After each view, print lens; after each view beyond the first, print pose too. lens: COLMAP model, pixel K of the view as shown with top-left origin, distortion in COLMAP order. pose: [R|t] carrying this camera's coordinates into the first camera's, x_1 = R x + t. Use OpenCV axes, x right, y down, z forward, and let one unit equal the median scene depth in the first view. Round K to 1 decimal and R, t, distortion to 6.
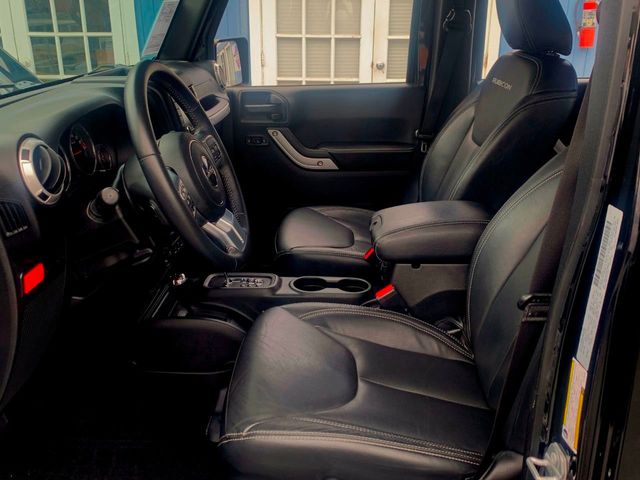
lens RADIAL K [[658.6, 0, 320.0], [0, 658.6, 240.0], [0, 0, 1]] dist [0.014875, 0.005456]
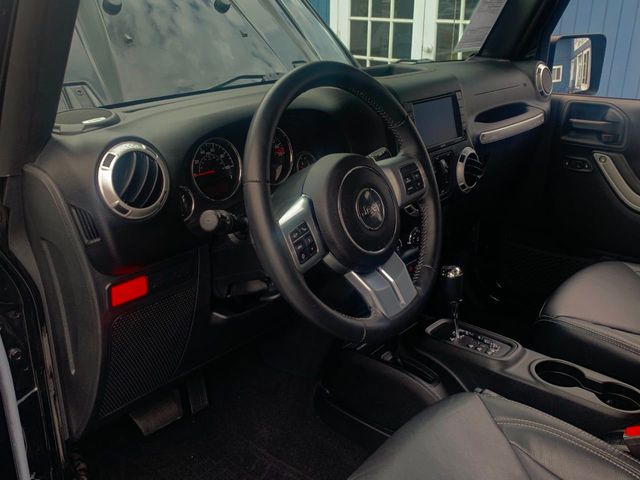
lens RADIAL K [[650.1, 0, 320.3], [0, 650.1, 206.7], [0, 0, 1]] dist [0.004072, -0.000743]
pose [[0.788598, 0.200118, -0.581435, 0.161932], [-0.213806, 0.975799, 0.045865, -0.091407], [0.576542, 0.088146, 0.812299, 0.247409]]
